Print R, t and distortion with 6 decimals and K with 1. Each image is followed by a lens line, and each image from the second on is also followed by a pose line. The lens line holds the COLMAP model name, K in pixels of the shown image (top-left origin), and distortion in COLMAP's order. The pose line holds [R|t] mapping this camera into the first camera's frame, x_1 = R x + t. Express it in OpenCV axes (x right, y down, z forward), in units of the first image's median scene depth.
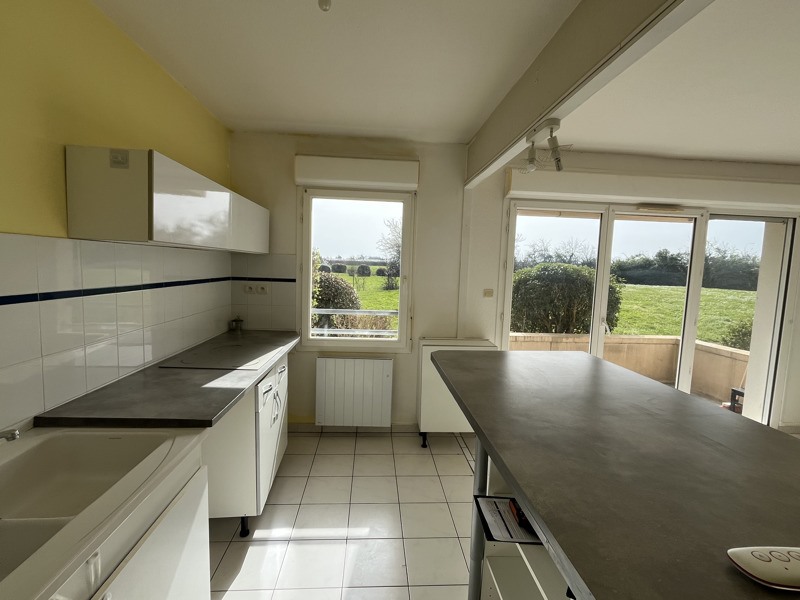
lens RADIAL K [[370.6, 0, 400.0], [0, 370.6, 299.3], [0, 0, 1]] dist [0.003520, 0.000097]
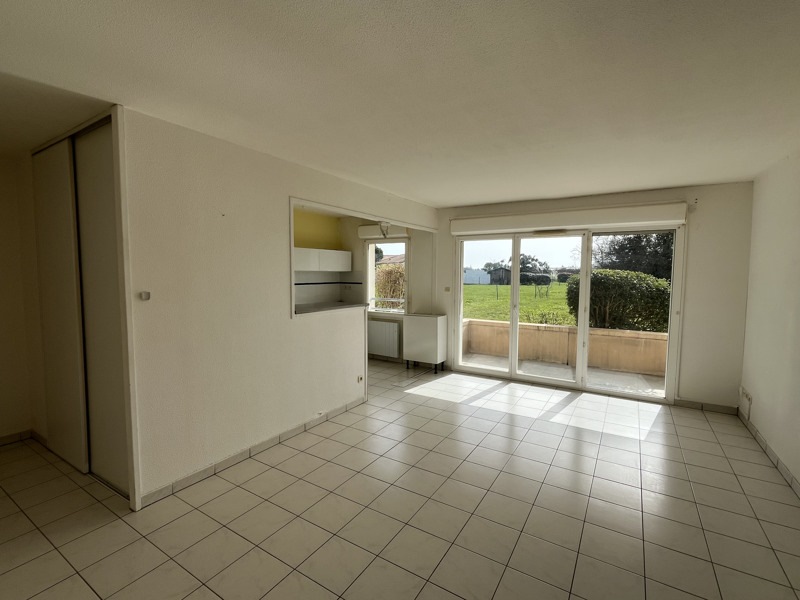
lens RADIAL K [[370.6, 0, 402.2], [0, 370.6, 299.1], [0, 0, 1]] dist [0.003520, 0.000097]
pose [[0.813298, 0.013511, -0.581690, 0.304280], [-0.030638, 0.999338, -0.019625, 0.019808], [0.581040, 0.033783, 0.813174, -0.157142]]
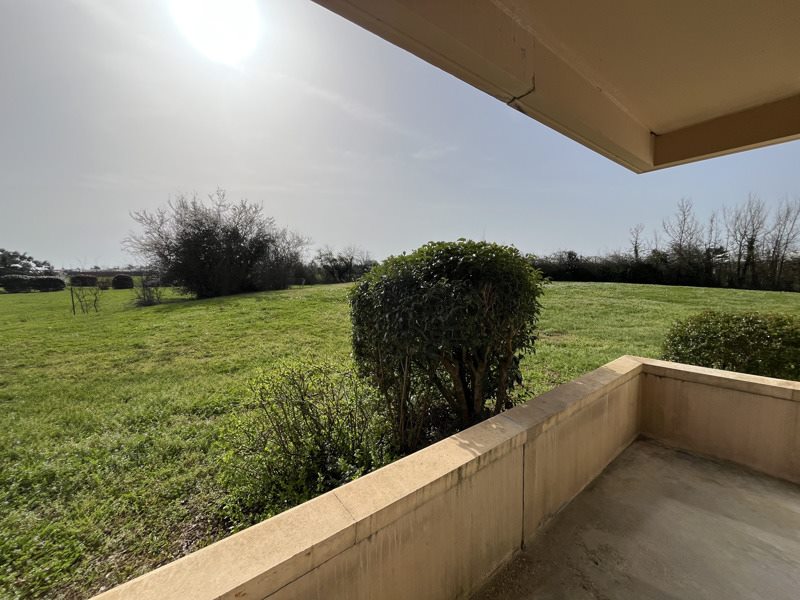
lens RADIAL K [[320.8, 0, 396.6], [0, 320.8, 299.8], [0, 0, 1]] dist [-0.000263, -0.000443]
pose [[0.830782, -0.088641, 0.549495, 0.062142], [0.087827, 0.995747, 0.027841, -0.021400], [-0.549625, 0.025130, 0.835033, 0.358312]]
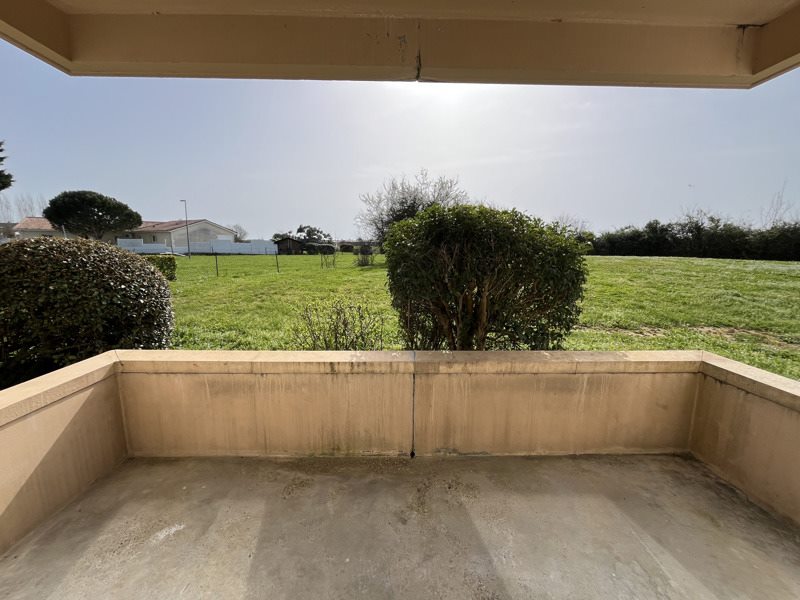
lens RADIAL K [[320.8, 0, 396.8], [0, 320.8, 298.8], [0, 0, 1]] dist [-0.000263, -0.000443]
pose [[0.998556, -0.016394, -0.051155, 0.183259], [0.020122, 0.997112, 0.073227, -0.001782], [0.049807, -0.074151, 0.996002, 0.277388]]
